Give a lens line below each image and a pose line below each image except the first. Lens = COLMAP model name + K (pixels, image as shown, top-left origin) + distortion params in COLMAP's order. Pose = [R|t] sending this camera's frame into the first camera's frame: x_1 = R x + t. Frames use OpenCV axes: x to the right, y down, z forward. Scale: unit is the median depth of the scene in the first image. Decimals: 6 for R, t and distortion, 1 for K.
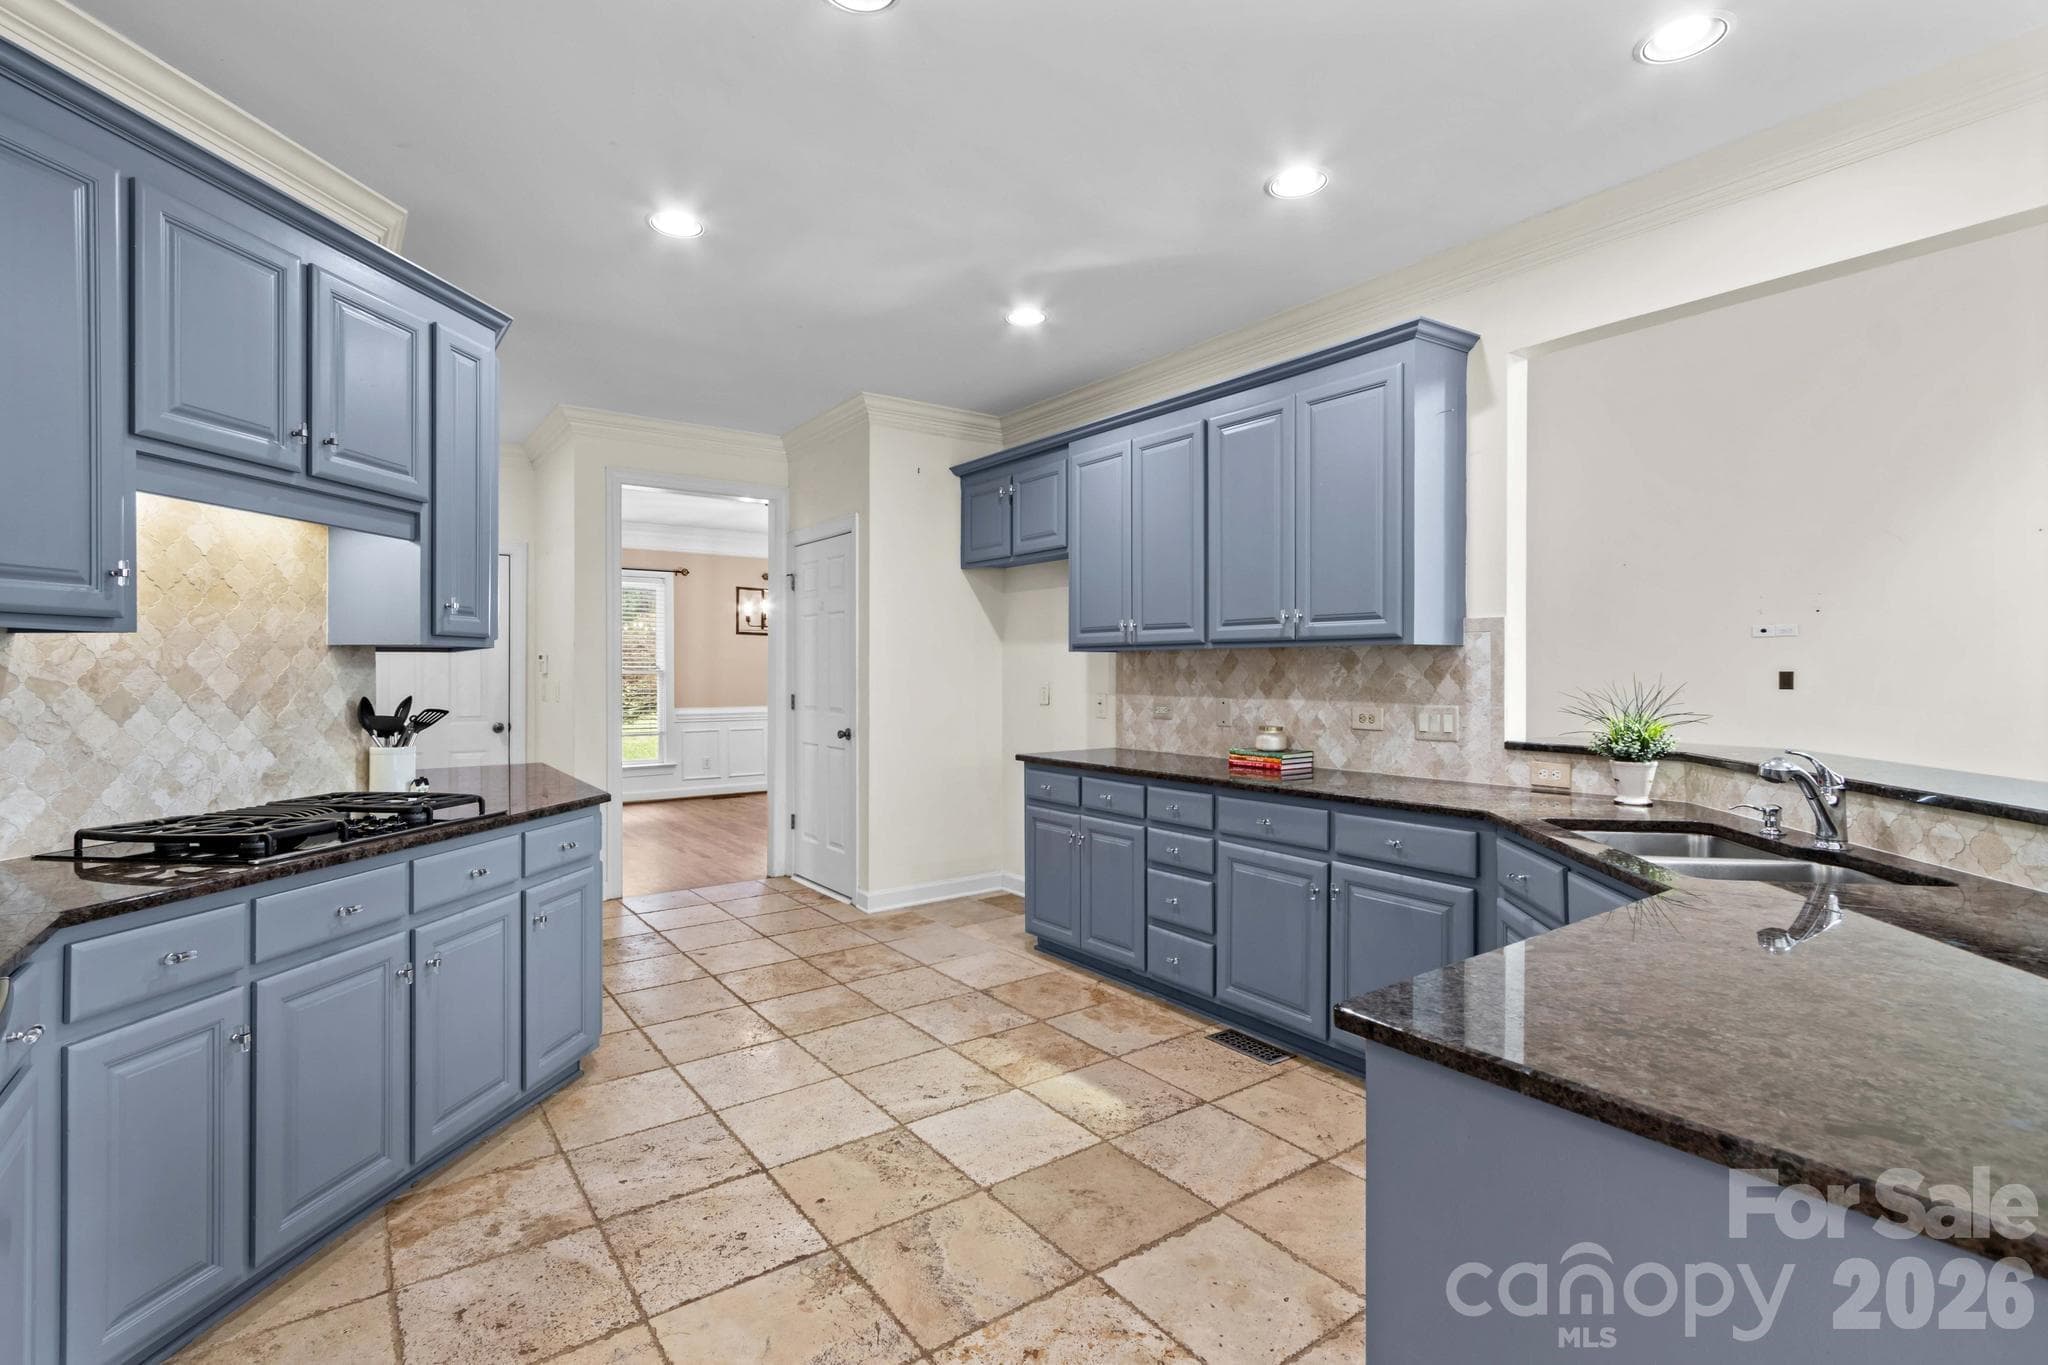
lens RADIAL K [[969.0, 0, 1018.3], [0, 969.0, 673.3], [0, 0, 1]] dist [0.000941, 0.000034]
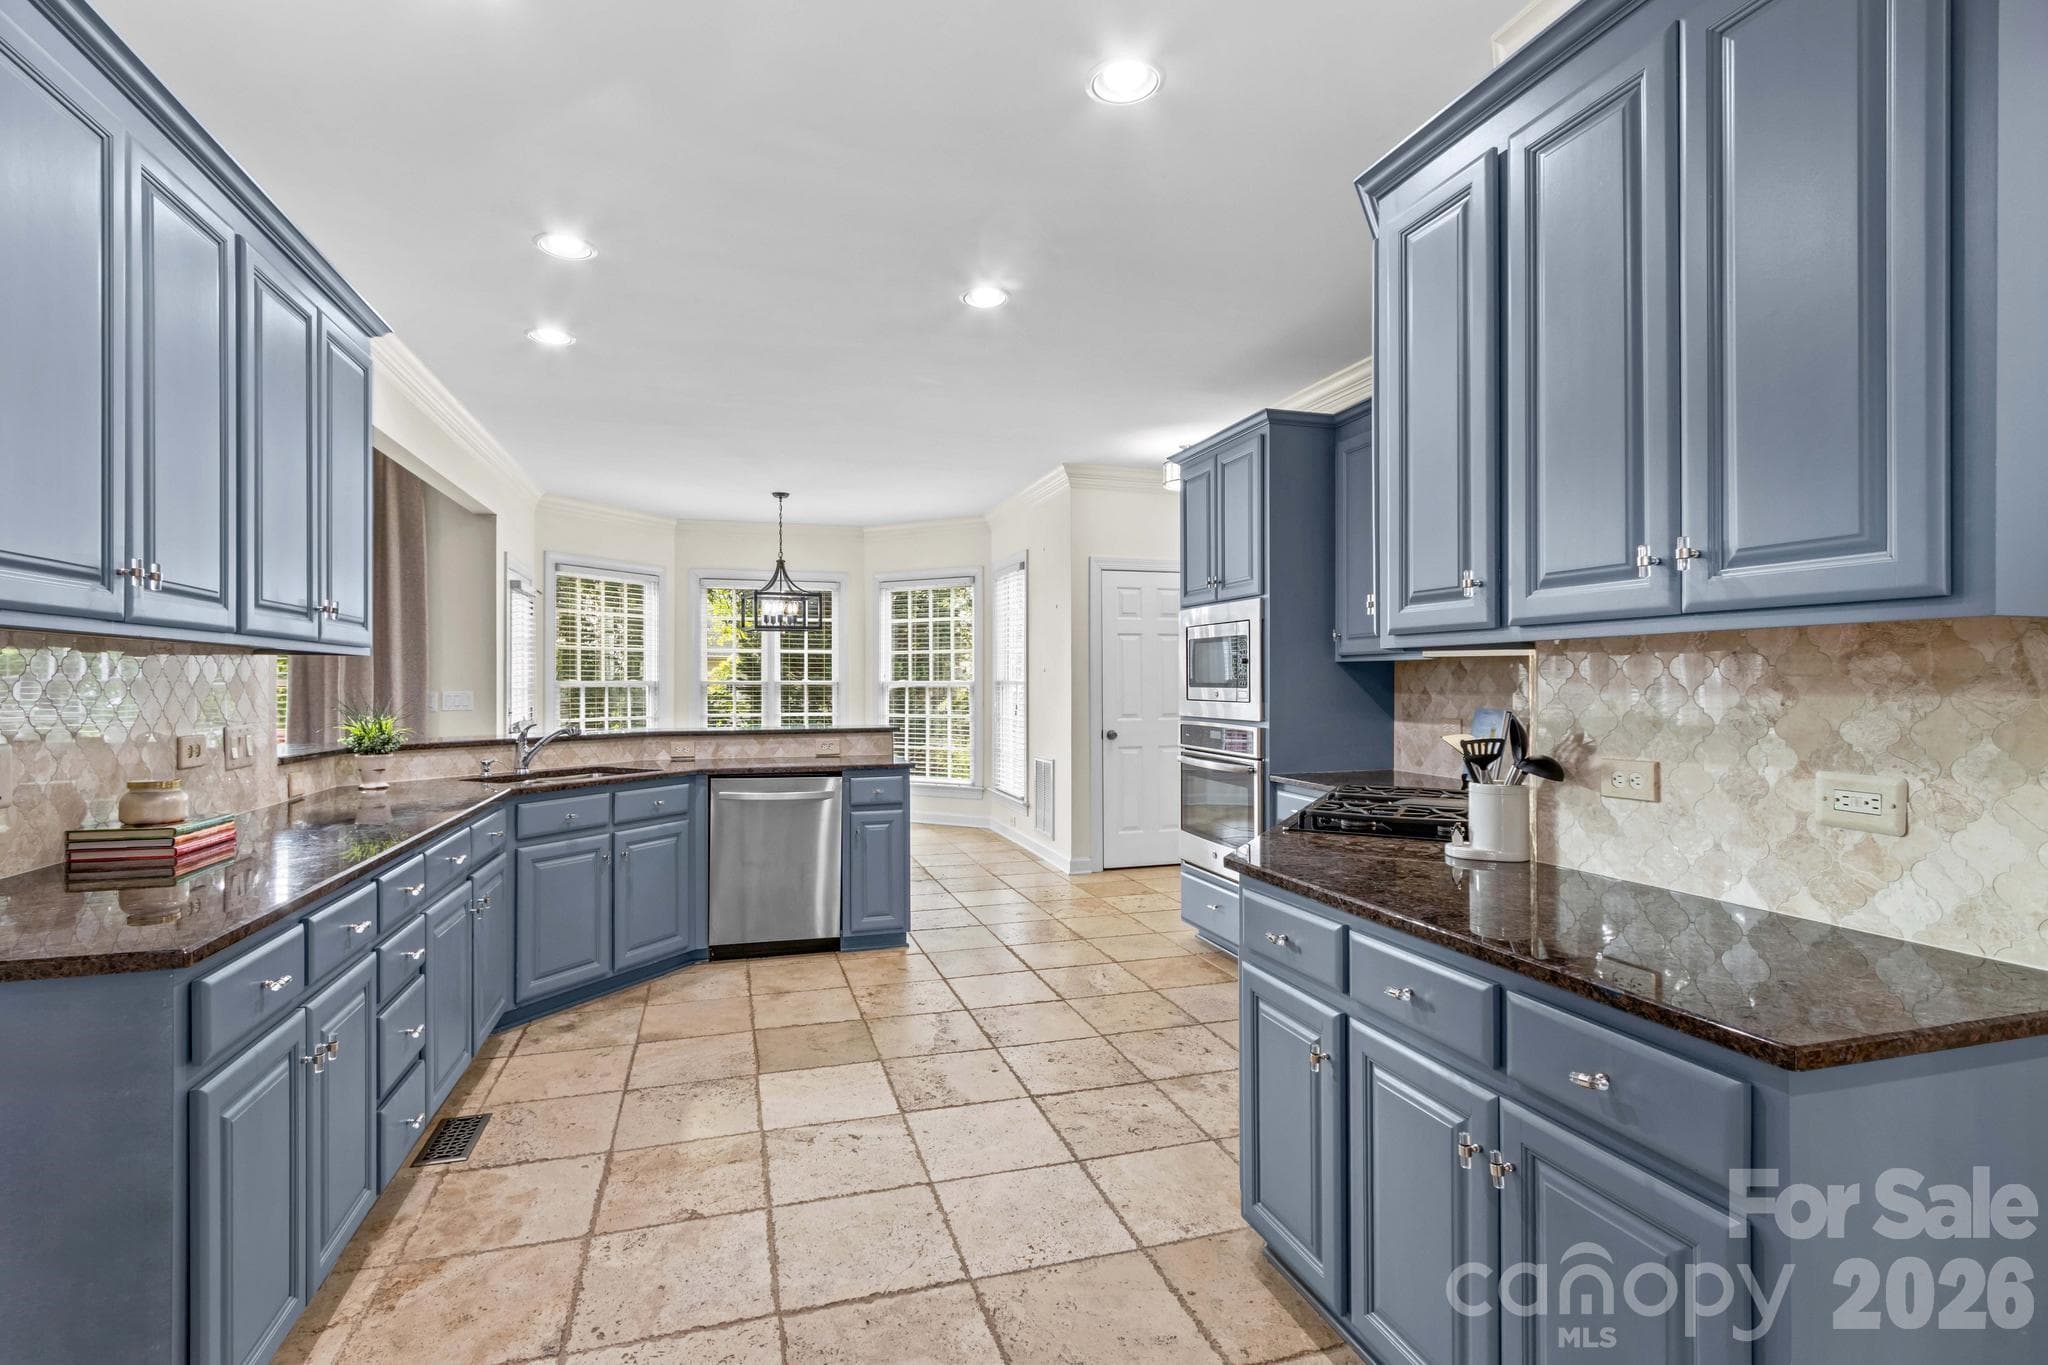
lens RADIAL K [[969.0, 0, 1019.6], [0, 969.0, 681.3], [0, 0, 1]] dist [0.000941, 0.000034]
pose [[-0.948678, 0.004355, 0.316213, -0.581711], [0.005544, 0.999981, 0.002860, -0.003893], [-0.316194, 0.004466, -0.948684, 1.978480]]
